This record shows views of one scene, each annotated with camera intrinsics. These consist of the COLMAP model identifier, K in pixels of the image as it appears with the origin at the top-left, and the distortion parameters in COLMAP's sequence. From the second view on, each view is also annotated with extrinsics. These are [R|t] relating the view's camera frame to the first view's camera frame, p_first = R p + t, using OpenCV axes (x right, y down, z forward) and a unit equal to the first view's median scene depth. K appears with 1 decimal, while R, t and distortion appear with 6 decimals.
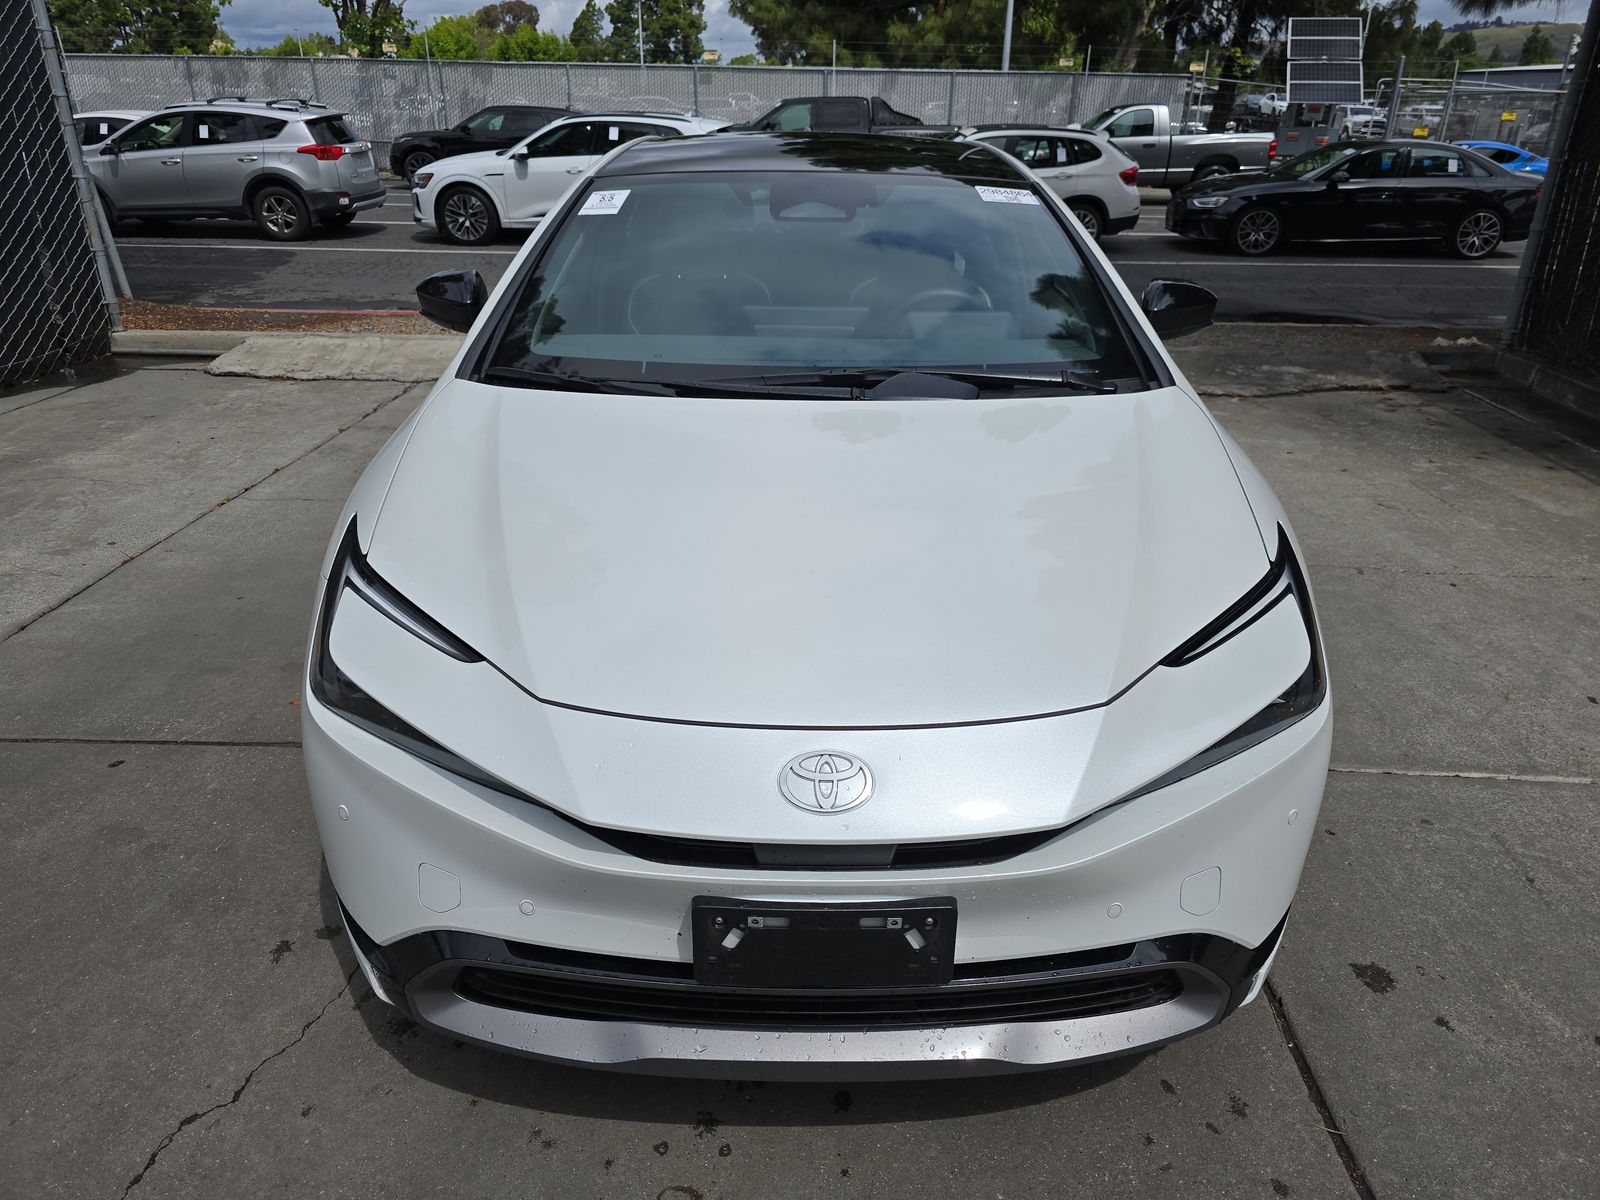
lens RADIAL K [[1070.9, 0, 801.3], [0, 1070.9, 593.9], [0, 0, 1]] dist [-0.023454, -0.004404]
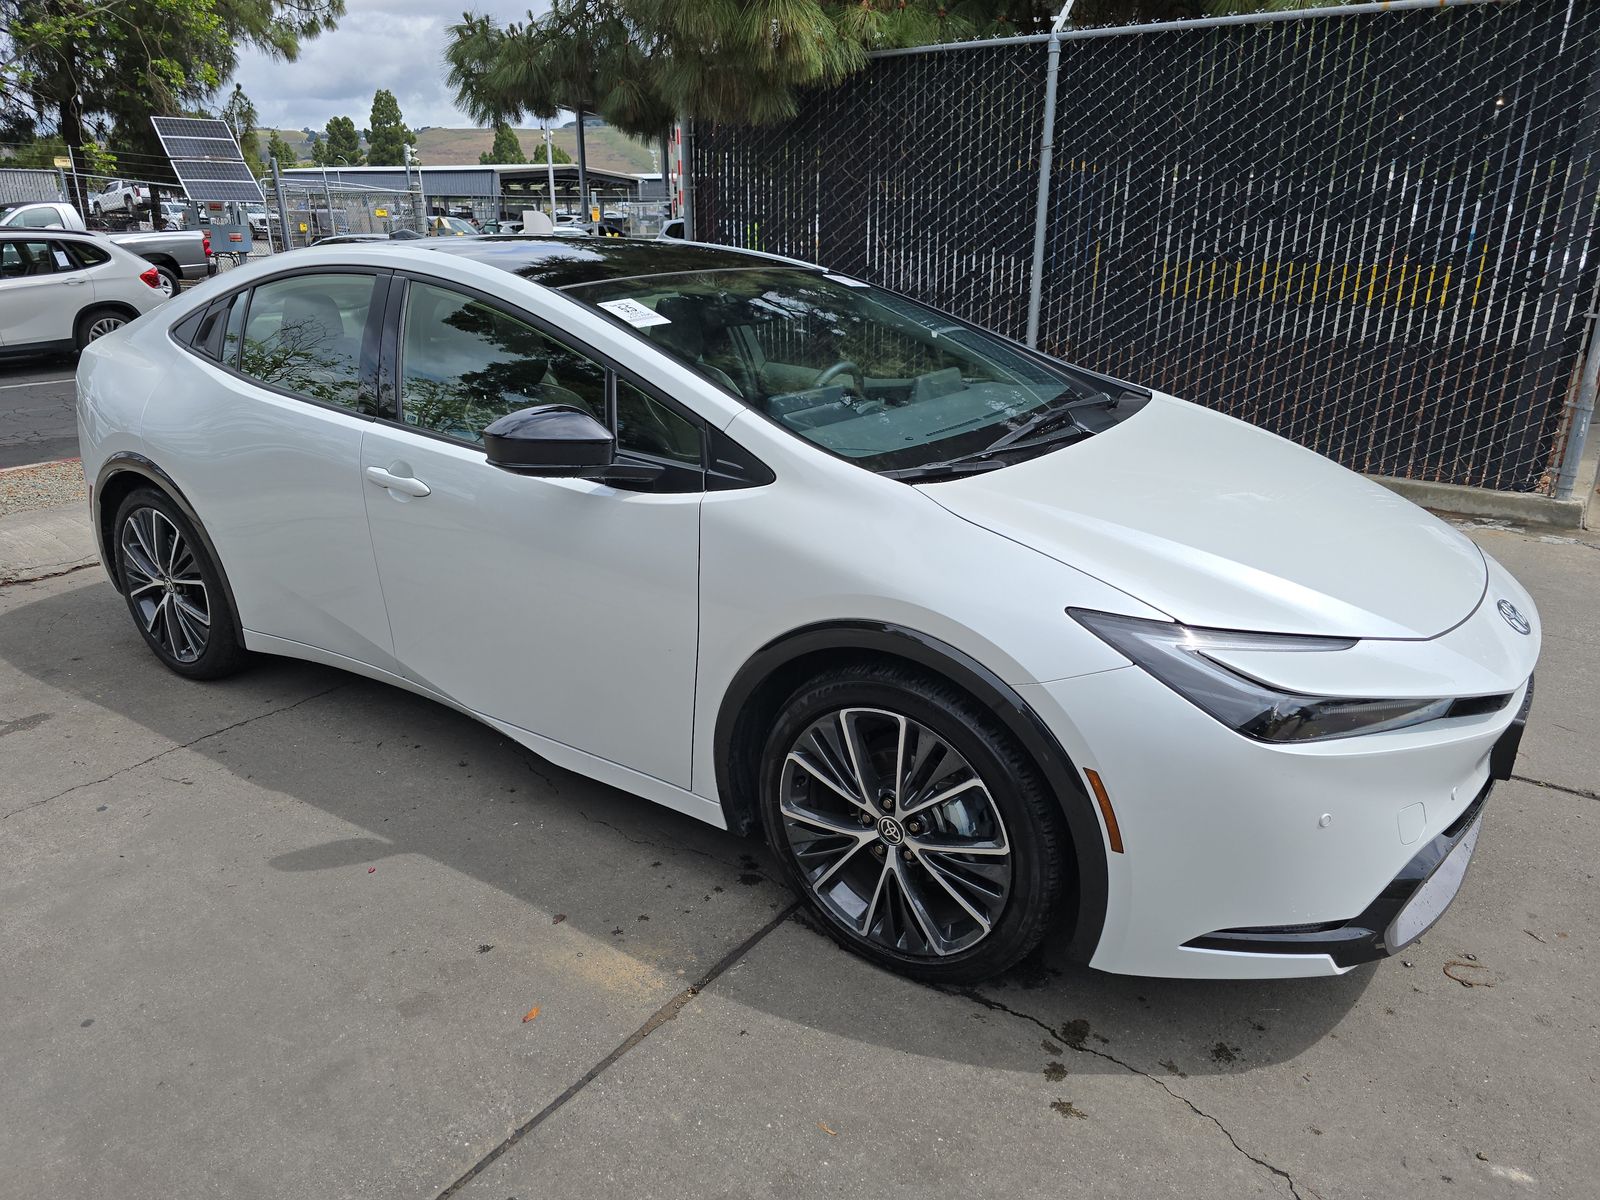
lens RADIAL K [[1070.9, 0, 802.9], [0, 1070.9, 612.6], [0, 0, 1]] dist [-0.023454, -0.004404]
pose [[0.579914, -0.276636, 0.766271, -0.423491], [0.324934, 0.941070, 0.093831, -0.077130], [-0.747072, 0.194574, 0.635629, 0.182061]]
